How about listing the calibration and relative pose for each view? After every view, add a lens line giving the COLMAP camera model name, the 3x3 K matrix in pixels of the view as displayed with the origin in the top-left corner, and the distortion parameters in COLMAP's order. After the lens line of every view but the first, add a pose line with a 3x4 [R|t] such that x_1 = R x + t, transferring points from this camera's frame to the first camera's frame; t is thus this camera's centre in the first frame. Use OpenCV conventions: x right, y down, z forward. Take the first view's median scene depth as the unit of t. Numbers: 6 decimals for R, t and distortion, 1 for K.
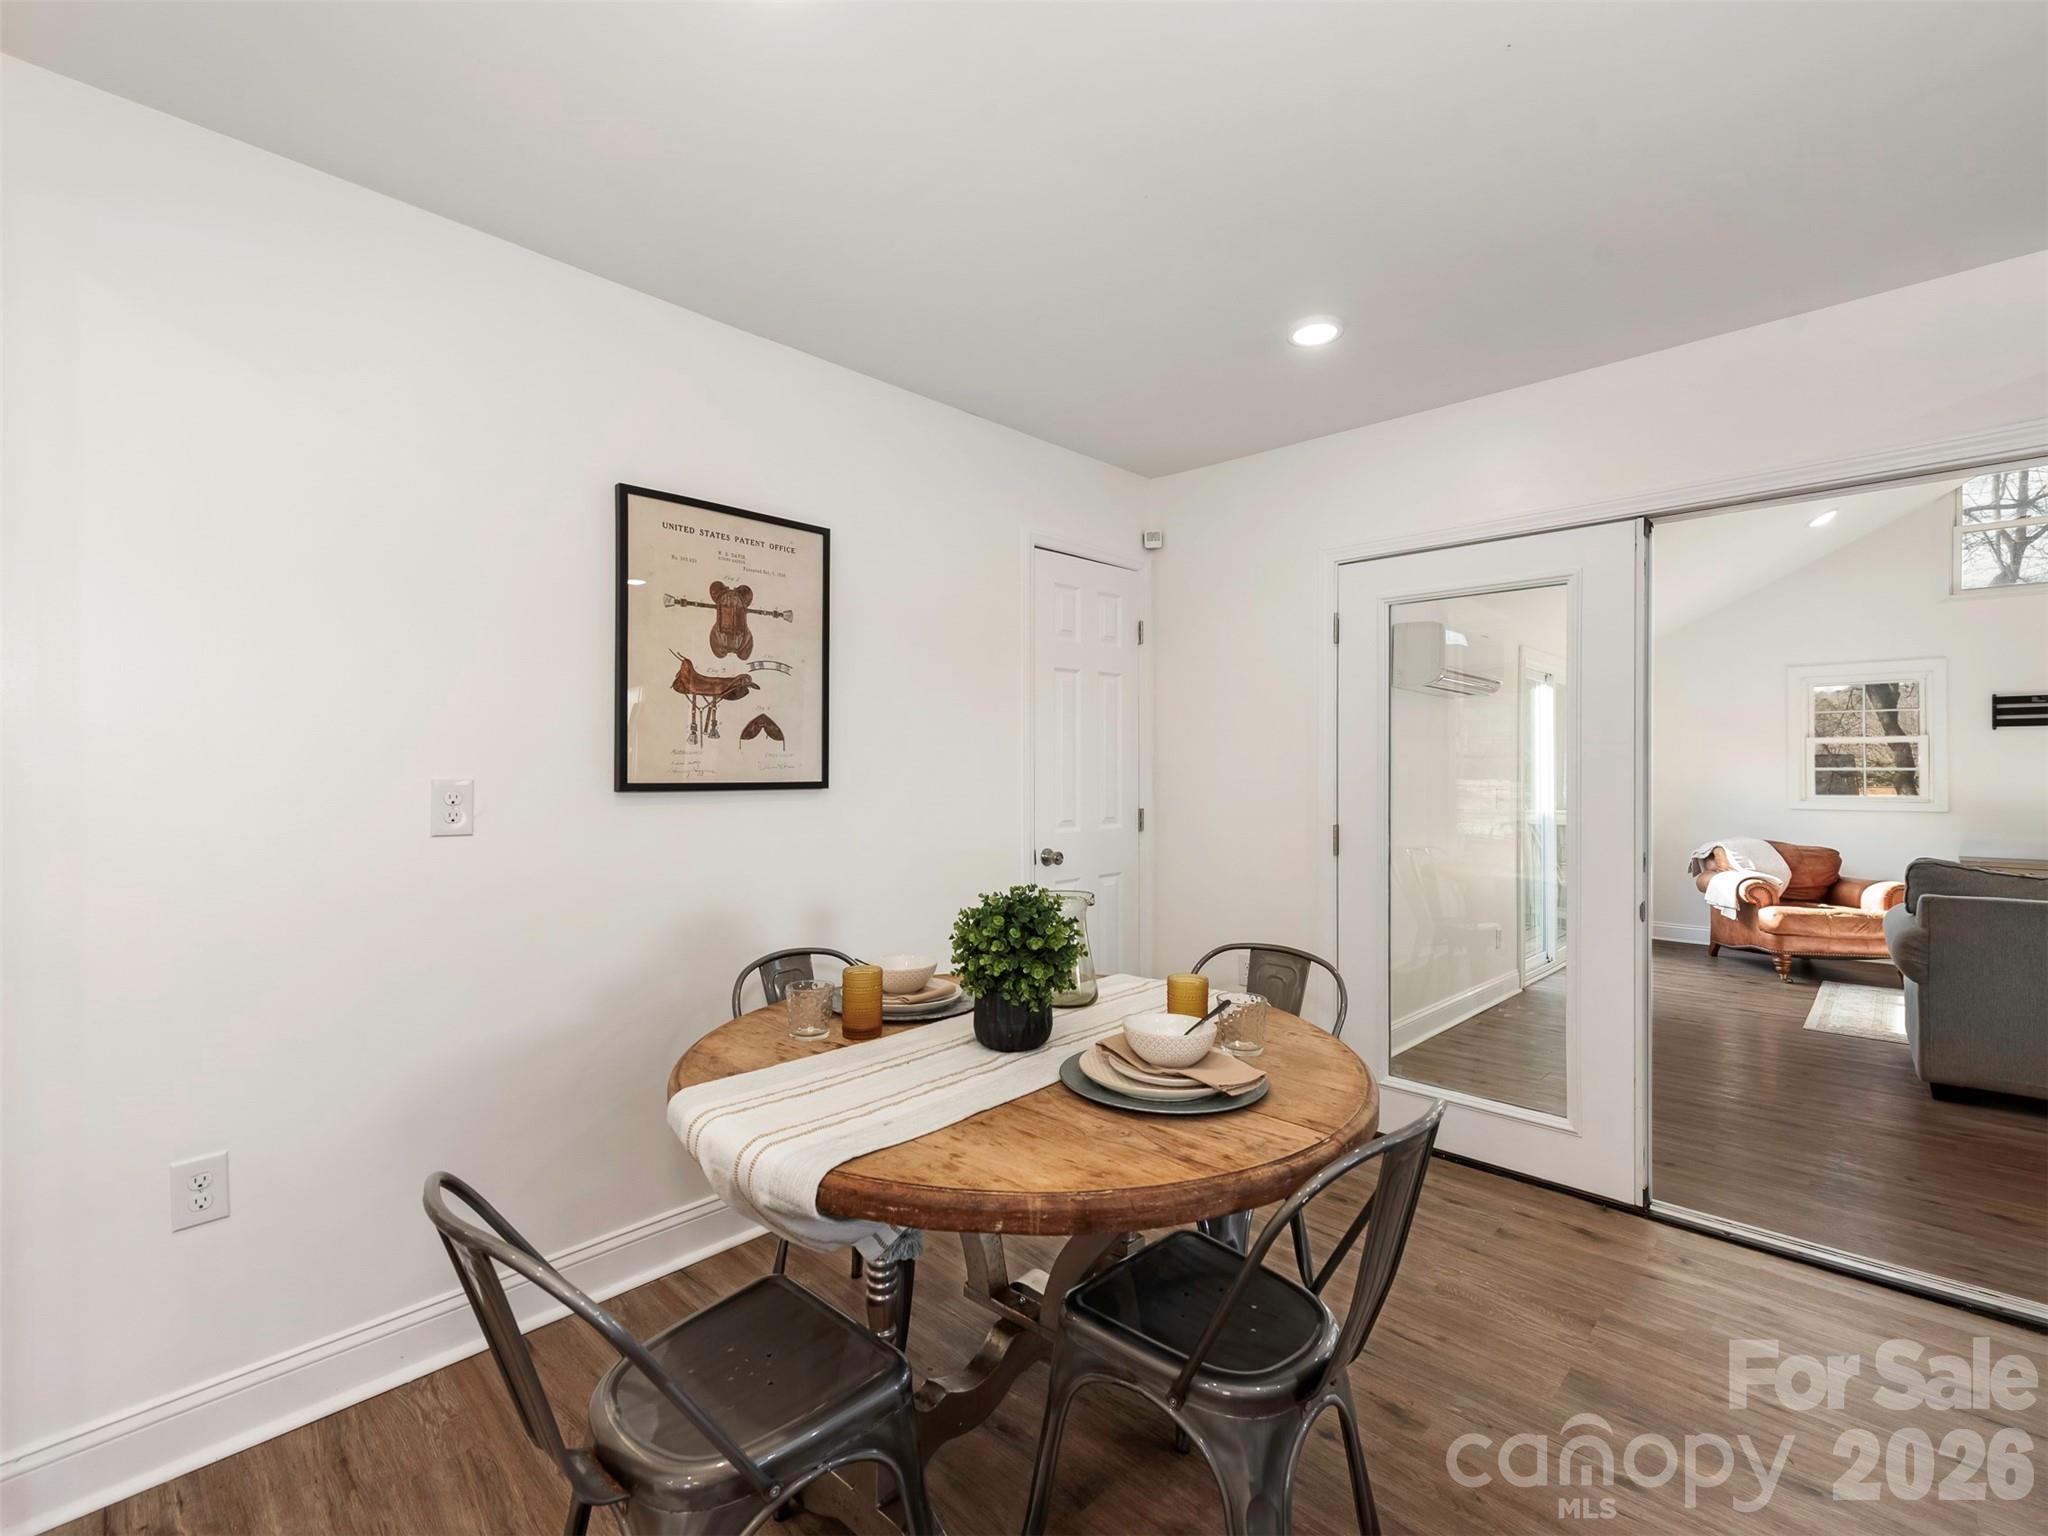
lens RADIAL K [[920.0, 0, 1022.7], [0, 920.0, 757.0], [0, 0, 1]] dist [0.017482, -0.006248]
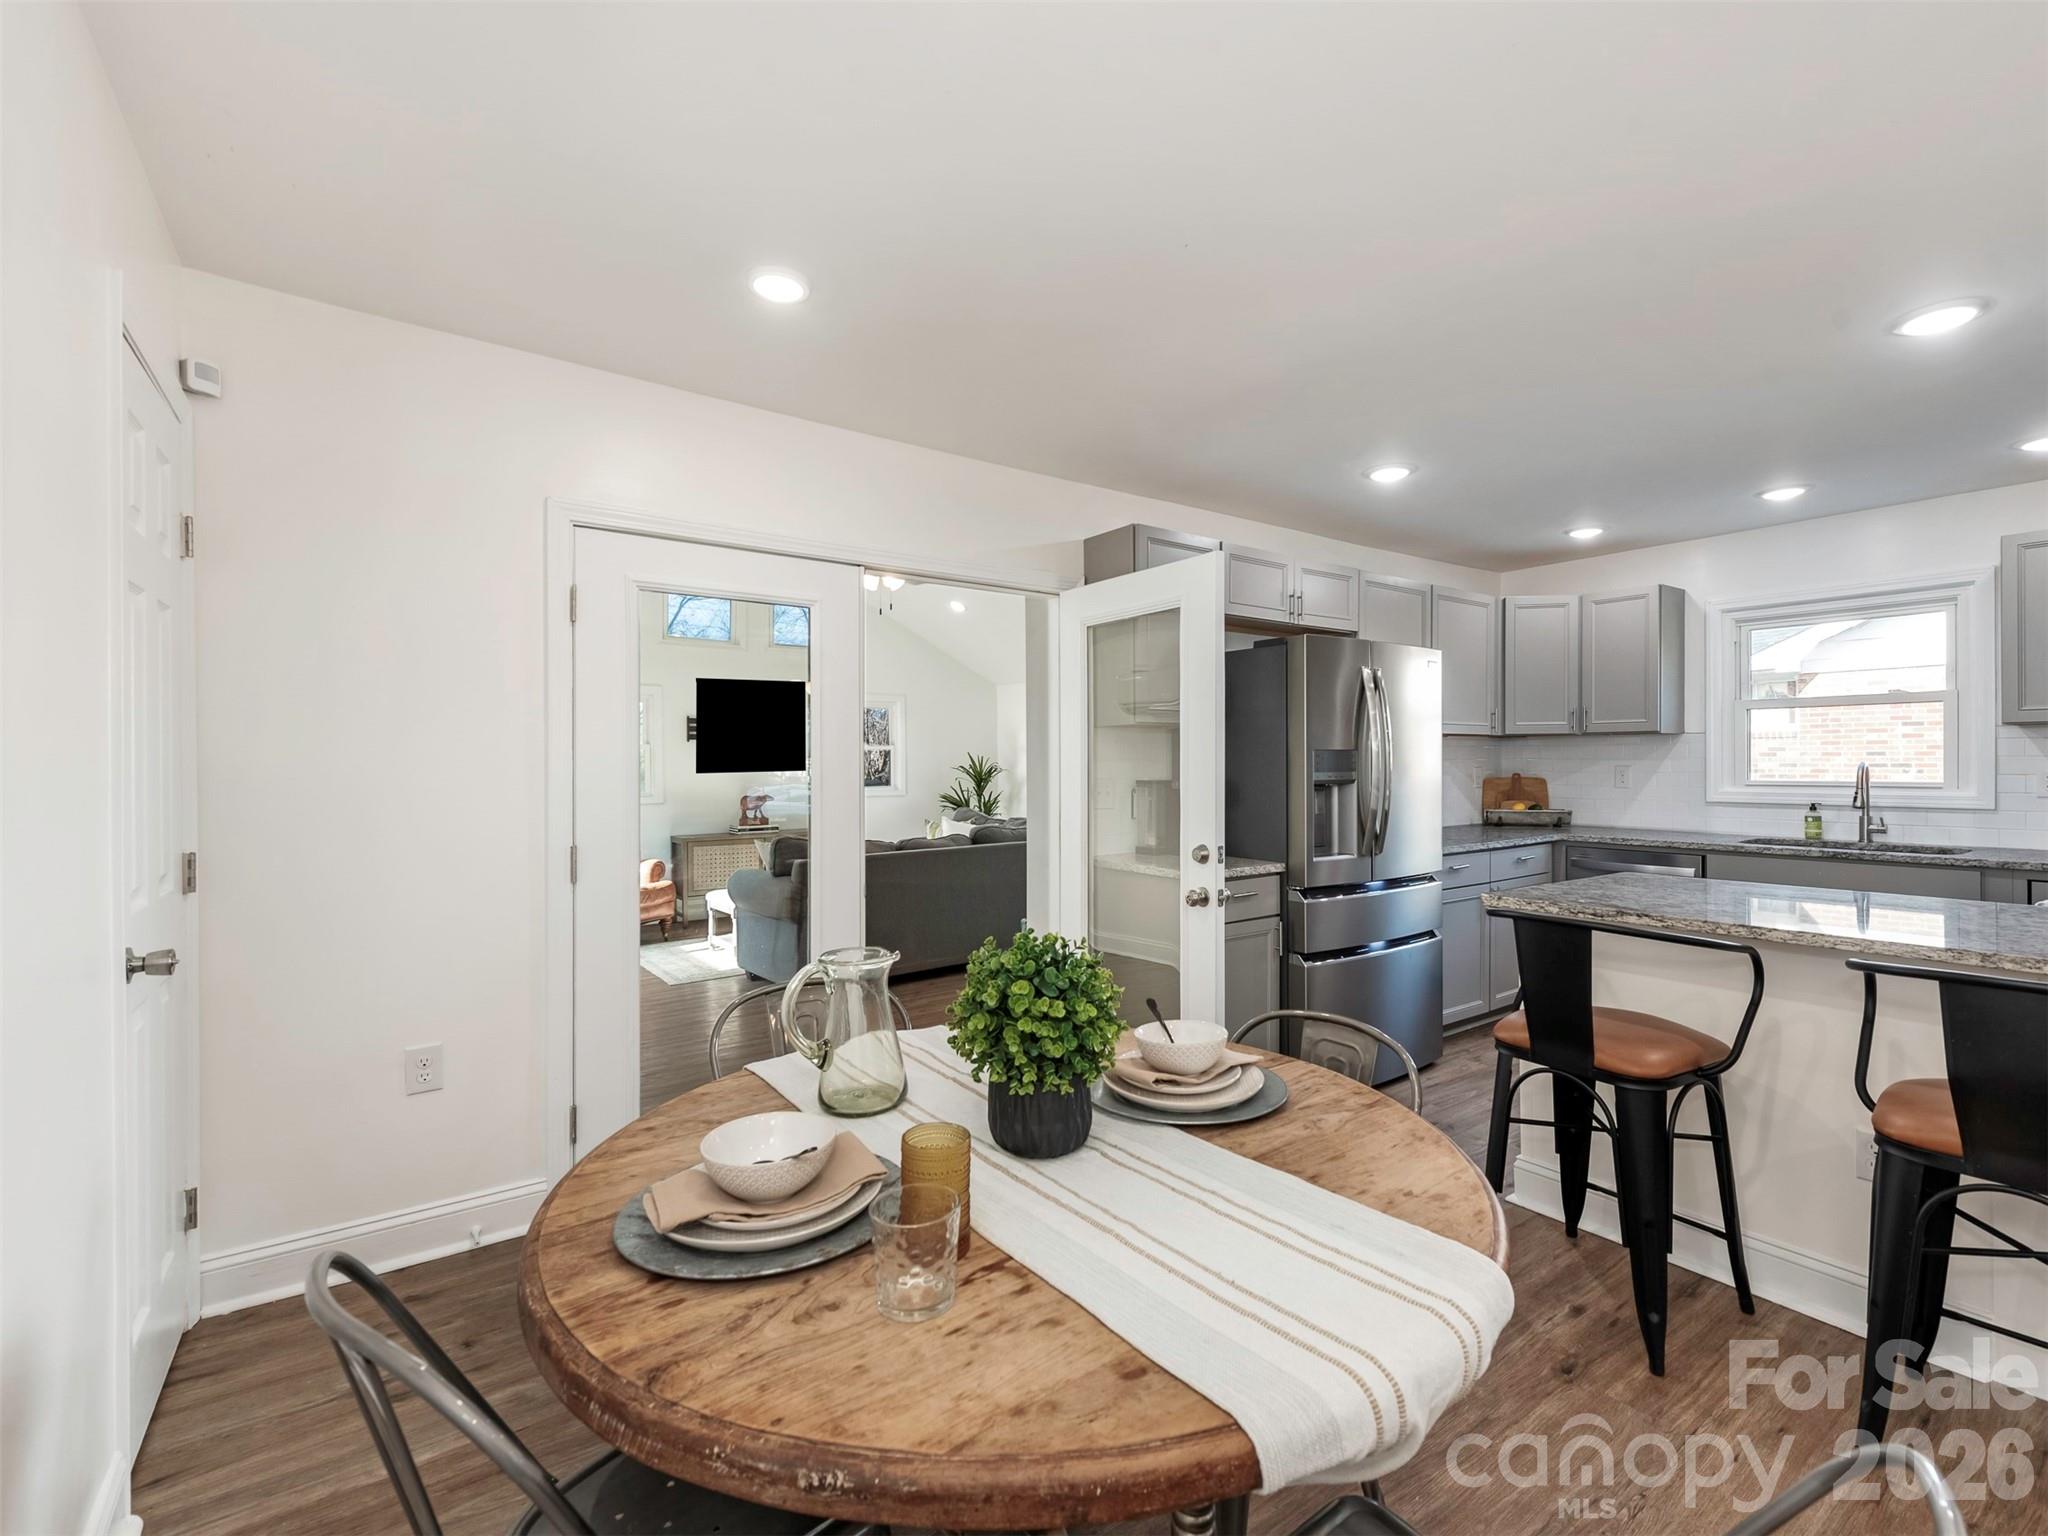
lens RADIAL K [[920.0, 0, 1056.1], [0, 920.0, 760.8], [0, 0, 1]] dist [0.017482, -0.006248]
pose [[0.163313, 0.002044, 0.986572, -0.515155], [-0.002618, 0.999995, -0.001638, -0.000016], [-0.986571, -0.002315, 0.163317, 0.590799]]
